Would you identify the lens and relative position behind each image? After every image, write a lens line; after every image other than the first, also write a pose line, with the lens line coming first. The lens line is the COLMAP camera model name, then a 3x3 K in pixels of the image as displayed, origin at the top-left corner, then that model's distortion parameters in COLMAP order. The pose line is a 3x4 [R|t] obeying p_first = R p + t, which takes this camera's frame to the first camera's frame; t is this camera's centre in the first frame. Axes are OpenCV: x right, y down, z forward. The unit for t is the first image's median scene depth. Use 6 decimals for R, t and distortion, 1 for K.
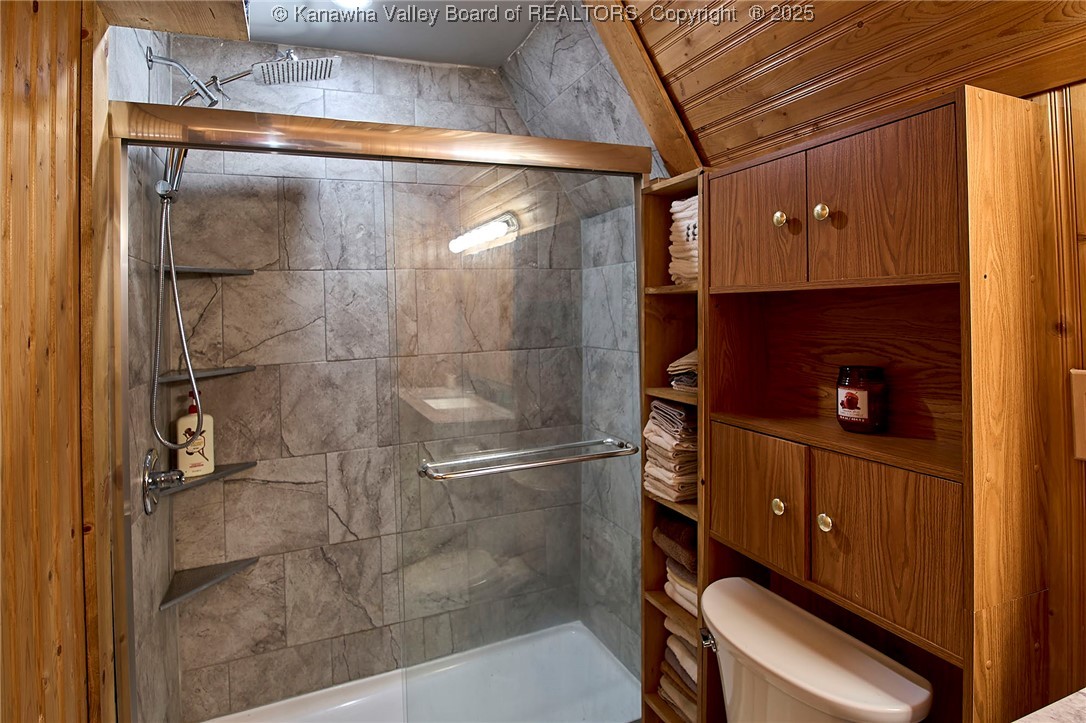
lens RADIAL K [[610.6, 0, 542.2], [0, 610.6, 342.2], [0, 0, 1]] dist [0.002167, -0.022180]
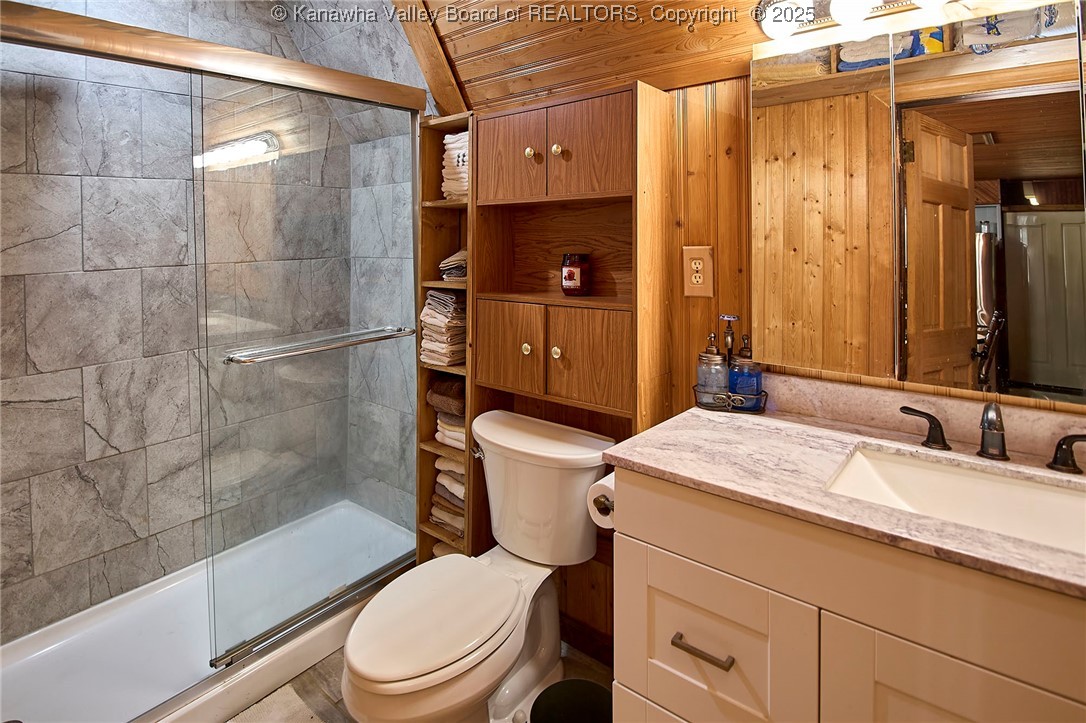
lens RADIAL K [[551.7, 0, 521.5], [0, 551.7, 313.4], [0, 0, 1]] dist [0.011828, -0.022871]
pose [[0.912218, -0.040714, 0.407677, -0.089691], [0.006883, 0.996433, 0.084111, 0.034926], [-0.409647, -0.073921, 0.909244, -0.114873]]
